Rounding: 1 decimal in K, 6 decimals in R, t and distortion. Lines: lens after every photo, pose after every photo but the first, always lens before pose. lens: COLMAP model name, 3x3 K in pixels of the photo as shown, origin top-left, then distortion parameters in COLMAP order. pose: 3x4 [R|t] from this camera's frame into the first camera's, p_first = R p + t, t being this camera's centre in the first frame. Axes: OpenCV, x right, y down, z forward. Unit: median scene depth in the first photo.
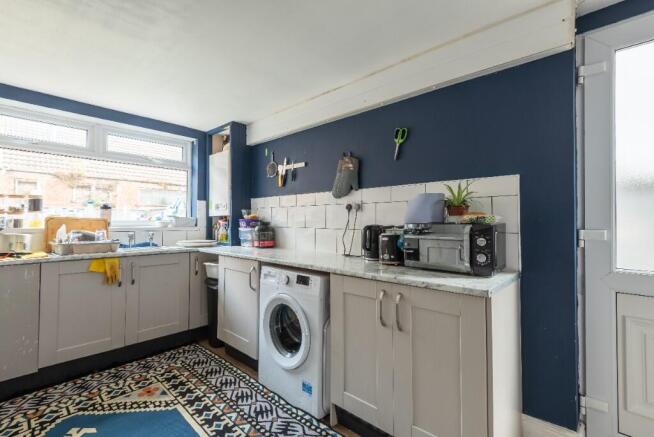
lens RADIAL K [[296.3, 0, 327.9], [0, 296.3, 217.8], [0, 0, 1]] dist [0.025519, -0.005057]
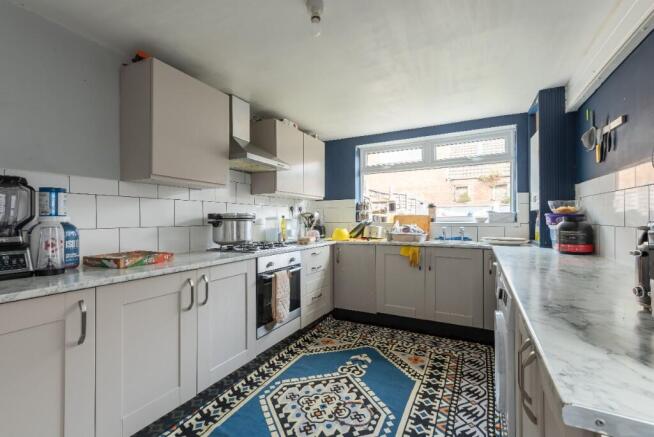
lens RADIAL K [[296.3, 0, 323.7], [0, 296.3, 217.5], [0, 0, 1]] dist [0.025519, -0.005057]
pose [[0.267070, -0.006755, -0.963653, 0.373123], [0.023637, 0.999720, -0.000457, 0.002004], [0.963387, -0.022656, 0.267155, 0.276645]]
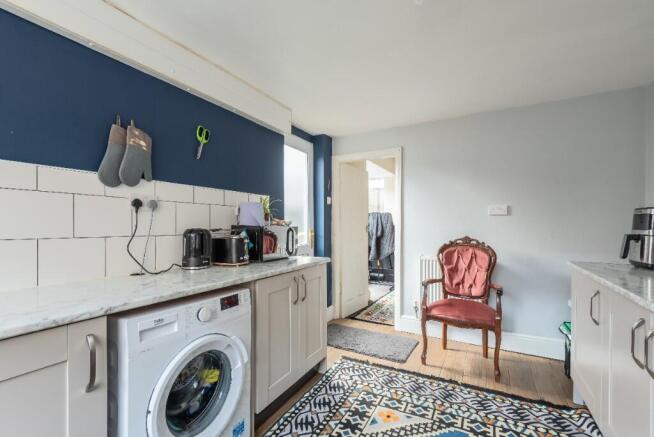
lens RADIAL K [[296.3, 0, 330.1], [0, 296.3, 223.8], [0, 0, 1]] dist [0.025519, -0.005057]
pose [[-0.258490, -0.006824, 0.965990, -0.848299], [-0.021142, 0.999775, 0.001405, 0.000966], [-0.965783, -0.020060, -0.258576, 0.901256]]
